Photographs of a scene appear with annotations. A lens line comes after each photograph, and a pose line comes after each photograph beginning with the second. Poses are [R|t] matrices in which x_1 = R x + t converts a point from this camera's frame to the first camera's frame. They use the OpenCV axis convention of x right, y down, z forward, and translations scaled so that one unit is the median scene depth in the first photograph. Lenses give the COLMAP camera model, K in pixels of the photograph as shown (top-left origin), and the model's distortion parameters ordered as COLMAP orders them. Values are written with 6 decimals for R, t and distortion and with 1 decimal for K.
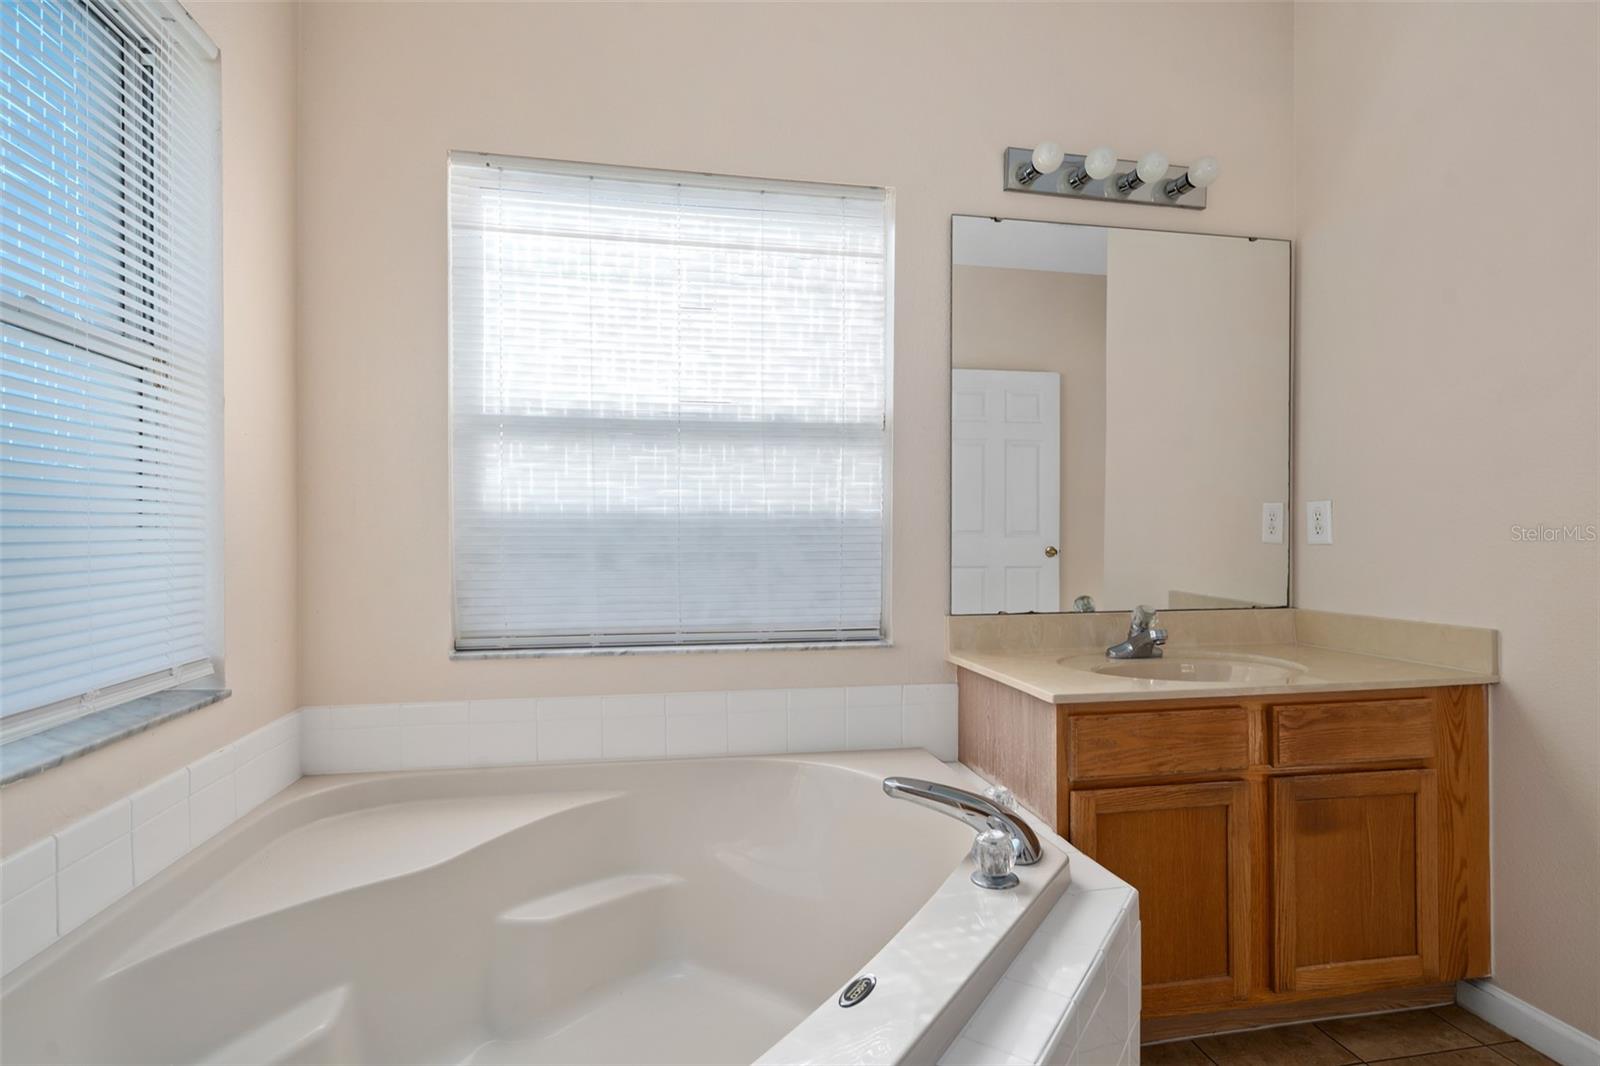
lens RADIAL K [[798.6, 0, 796.6], [0, 798.6, 523.3], [0, 0, 1]] dist [0.000278, -0.001050]
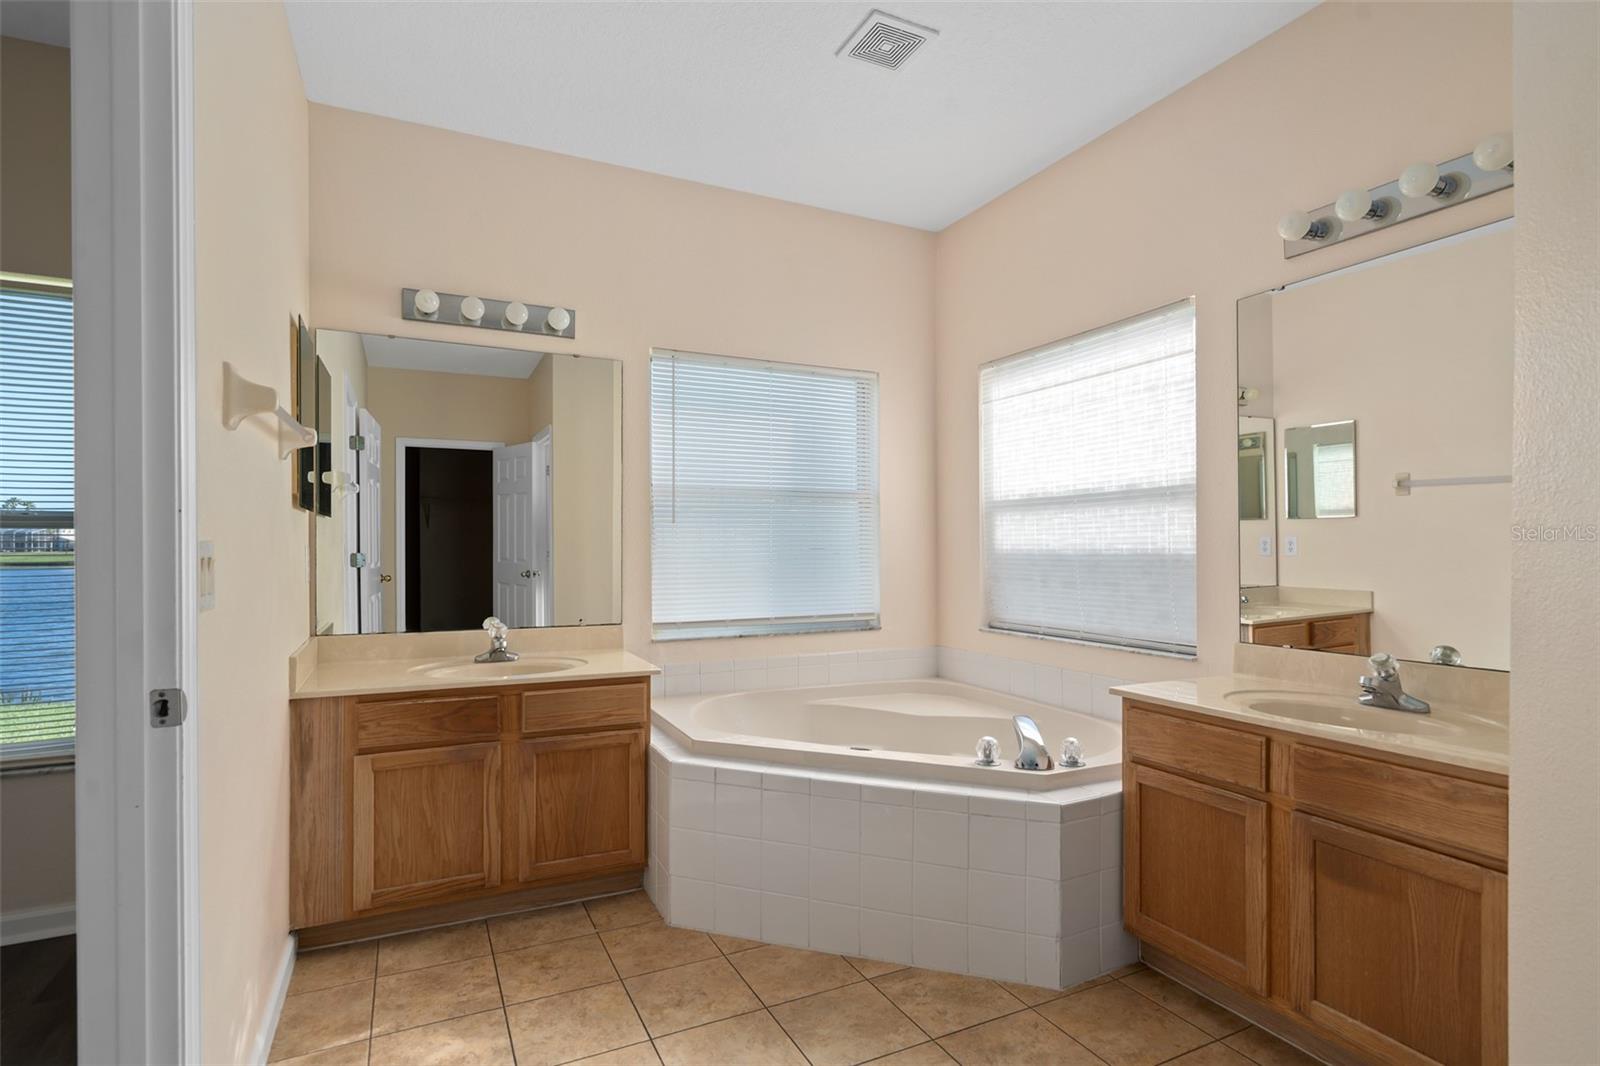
lens RADIAL K [[800.9, 0, 797.5], [0, 800.9, 549.7], [0, 0, 1]] dist [-0.001012, -0.000605]
pose [[0.261549, 0.001049, -0.965190, 1.199873], [0.009192, 0.999951, 0.003577, -0.032260], [0.965146, -0.009808, 0.261526, 0.069330]]
